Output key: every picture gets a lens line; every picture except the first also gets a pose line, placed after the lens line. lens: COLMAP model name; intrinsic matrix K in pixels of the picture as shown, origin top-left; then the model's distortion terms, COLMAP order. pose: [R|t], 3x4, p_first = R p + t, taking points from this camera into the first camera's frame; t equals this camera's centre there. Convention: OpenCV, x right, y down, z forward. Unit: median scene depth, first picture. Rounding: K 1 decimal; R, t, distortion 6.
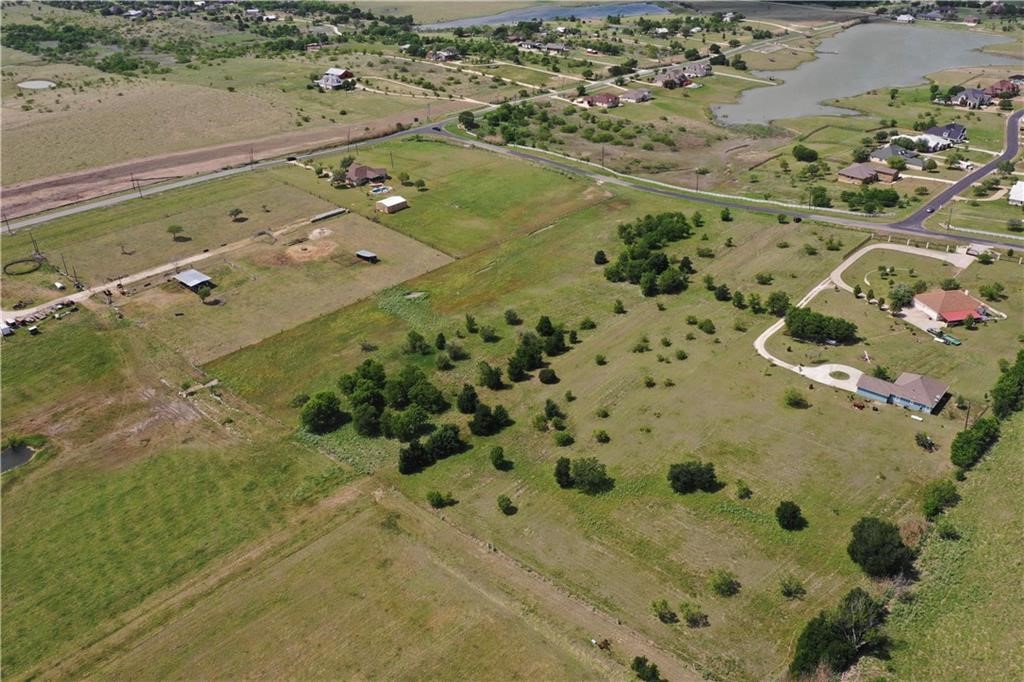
lens RADIAL K [[811.0, 0, 512.0], [0, 811.0, 341.0], [0, 0, 1]] dist [-0.000811, 0.010369]
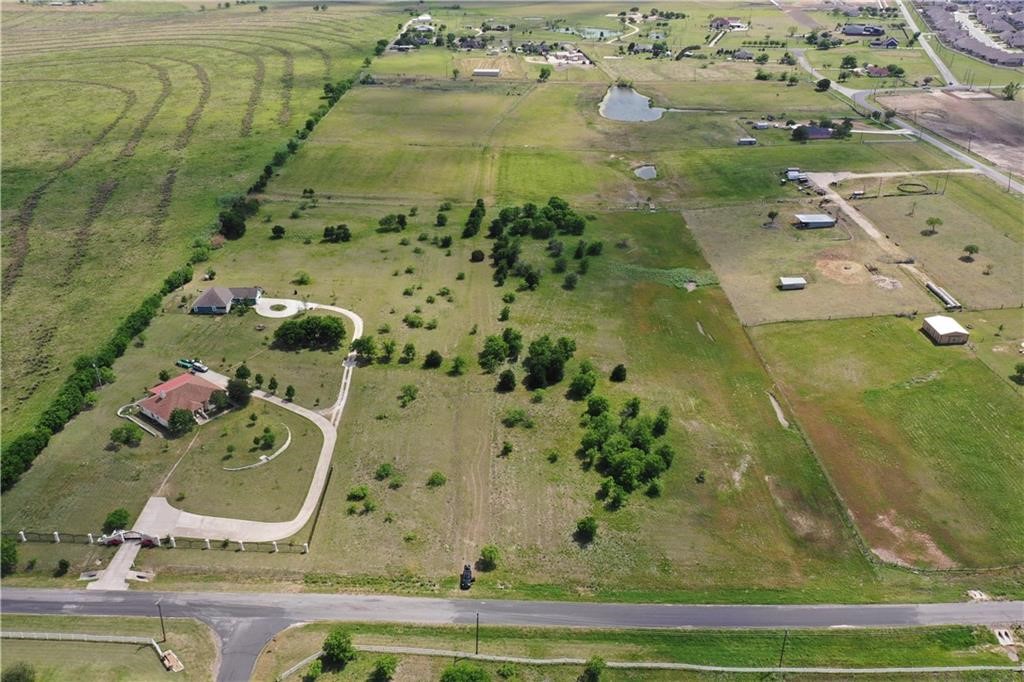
lens RADIAL K [[811.0, 0, 512.0], [0, 811.0, 341.0], [0, 0, 1]] dist [-0.000811, 0.010369]
pose [[-0.738432, 0.341930, -0.581207, 0.671895], [-0.301514, 0.603524, 0.738138, -0.712479], [0.603164, 0.720307, -0.342565, 1.290399]]
